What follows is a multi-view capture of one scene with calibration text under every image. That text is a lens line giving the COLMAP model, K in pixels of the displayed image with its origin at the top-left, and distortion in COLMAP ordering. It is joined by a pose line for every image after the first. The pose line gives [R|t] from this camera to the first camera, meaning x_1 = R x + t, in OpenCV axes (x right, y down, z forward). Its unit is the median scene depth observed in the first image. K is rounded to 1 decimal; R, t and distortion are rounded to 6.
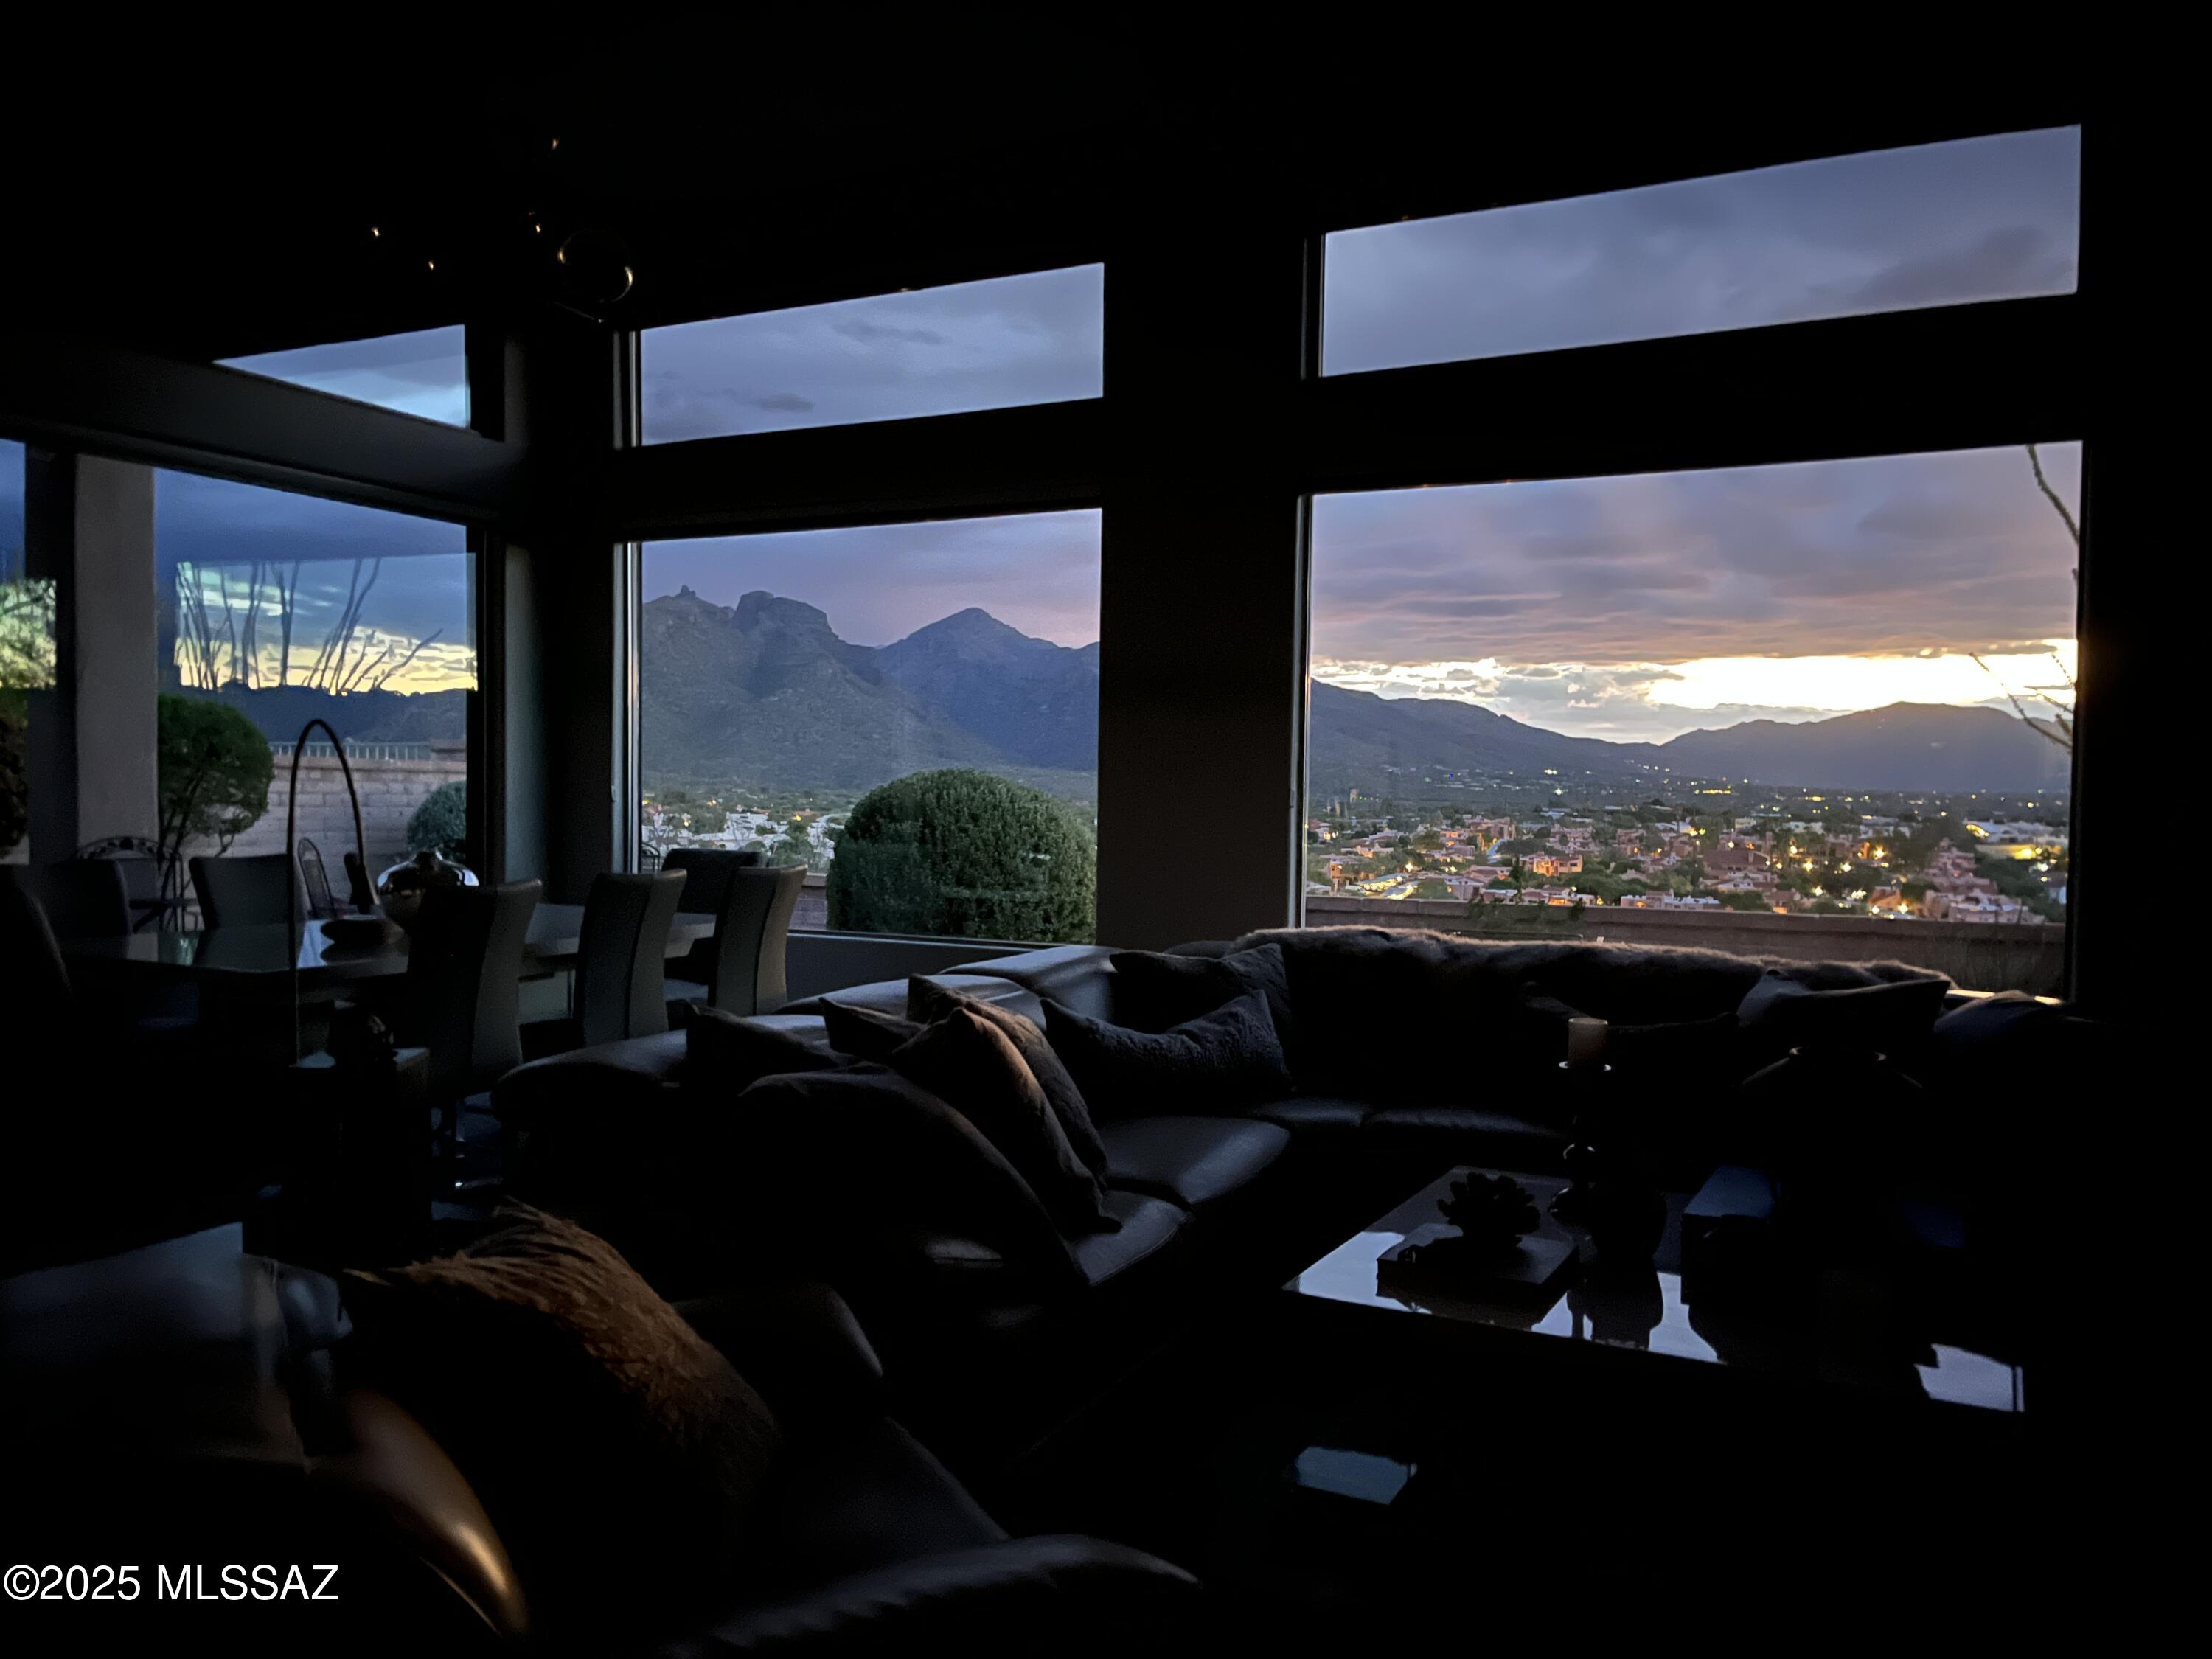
lens RADIAL K [[1651.6, 0, 1111.9], [0, 1651.6, 823.2], [0, 0, 1]] dist [0.025614, -0.037976]
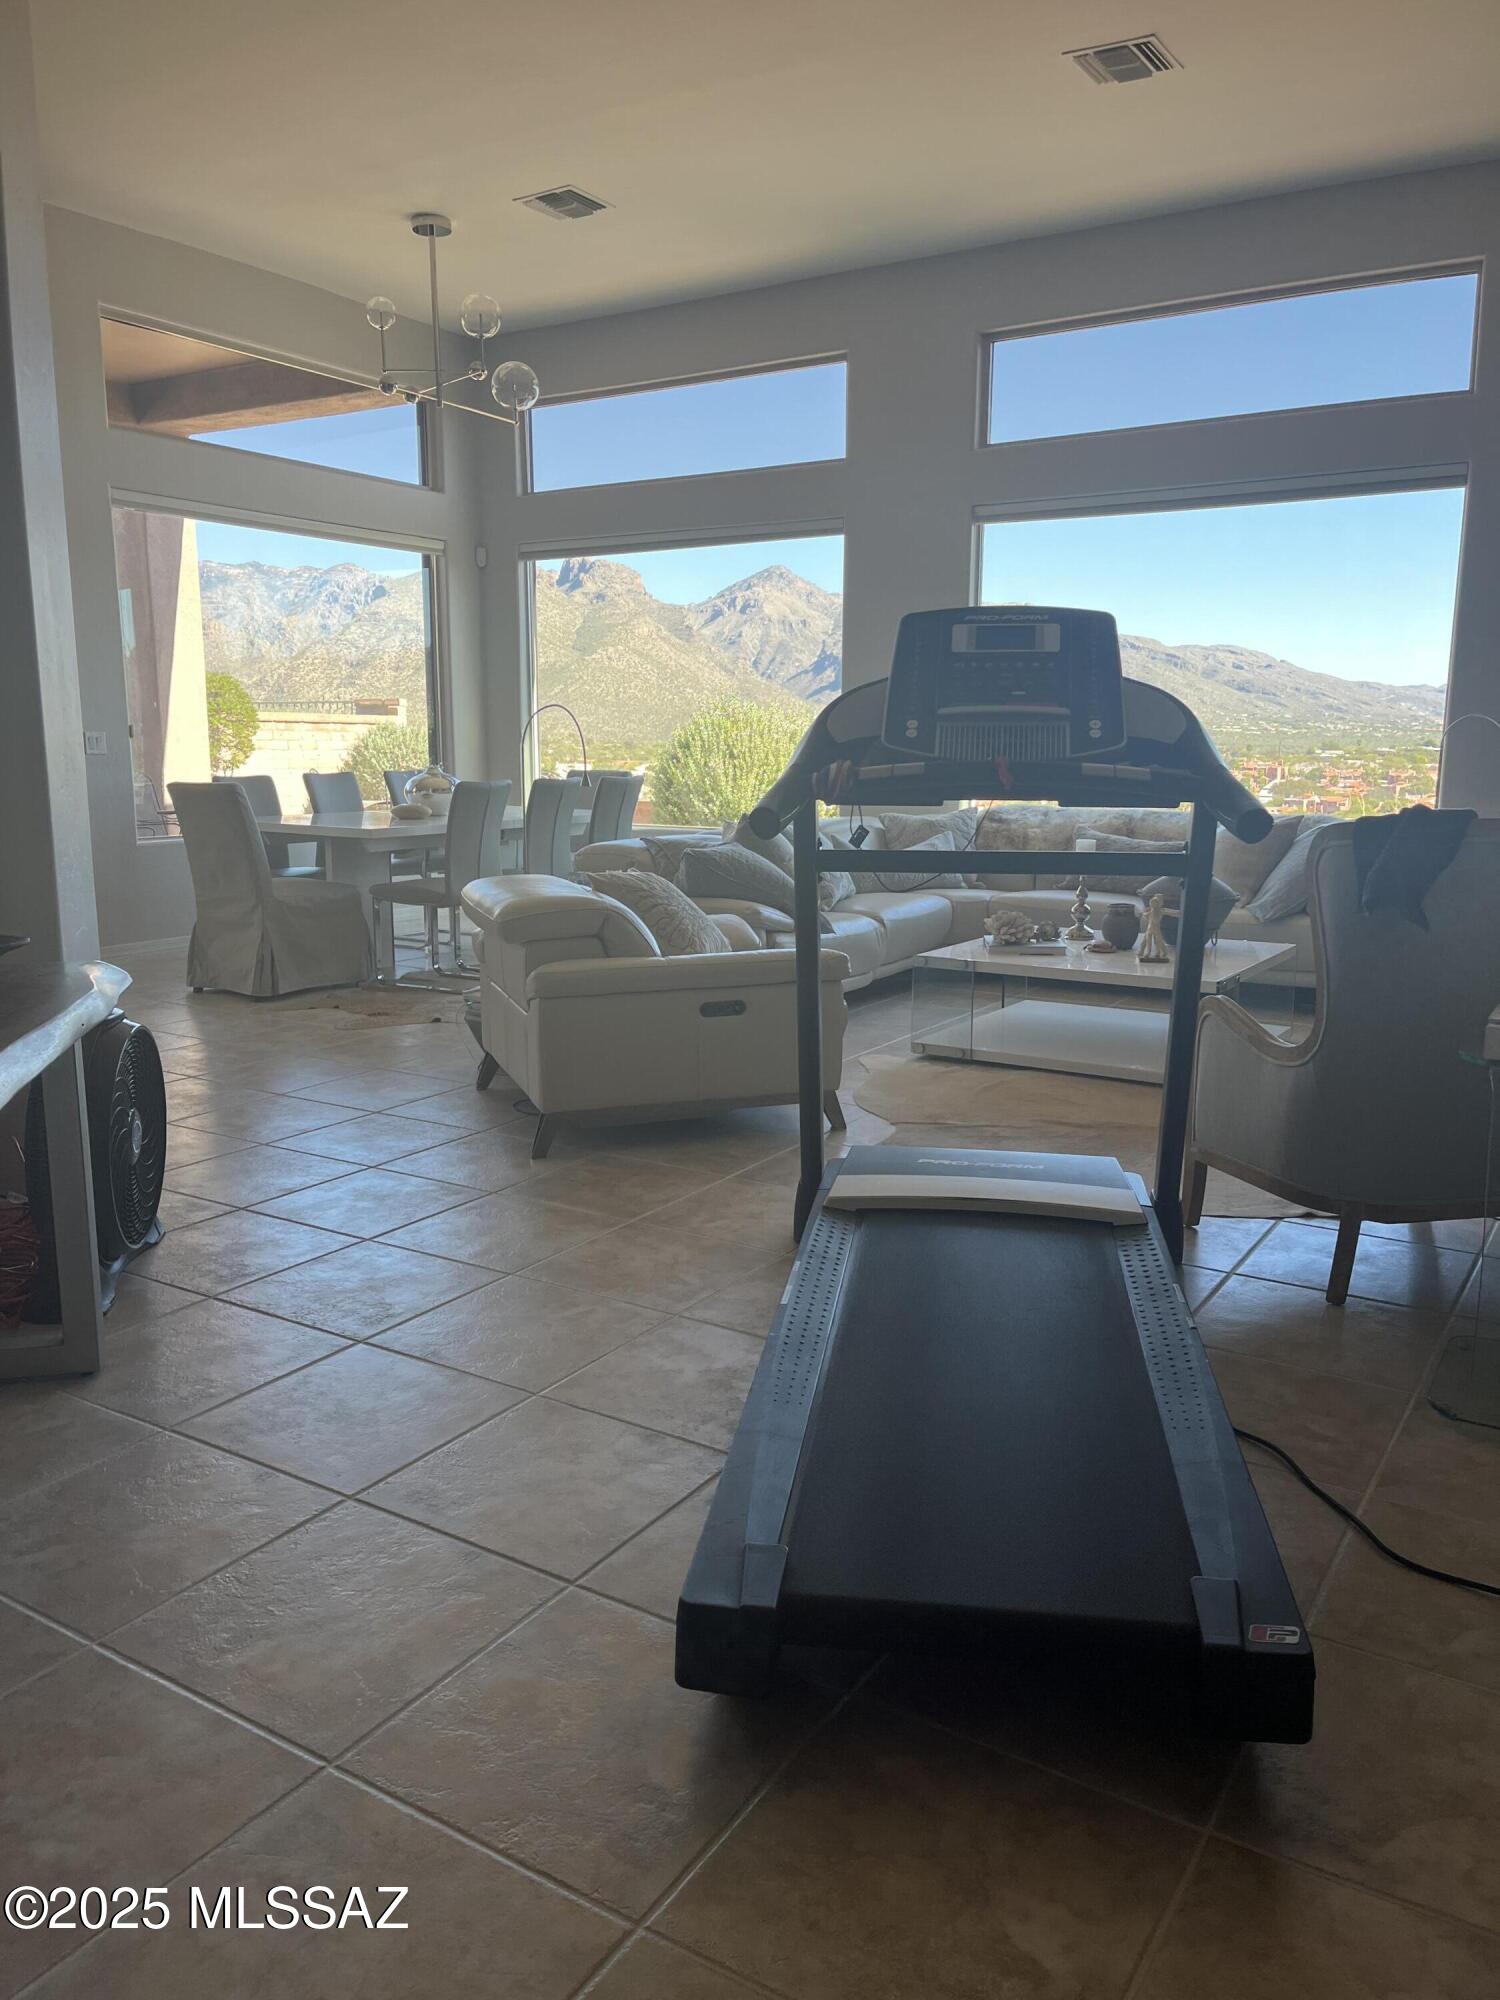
lens RADIAL K [[1493.3, 0, 743.2], [0, 1493.3, 1006.8], [0, 0, 1]] dist [0.025614, -0.037976]
pose [[0.994306, 0.009622, -0.106128, 0.041092], [0.007168, 0.987621, 0.156696, 0.014620], [0.106322, -0.156564, 0.981928, -0.330103]]
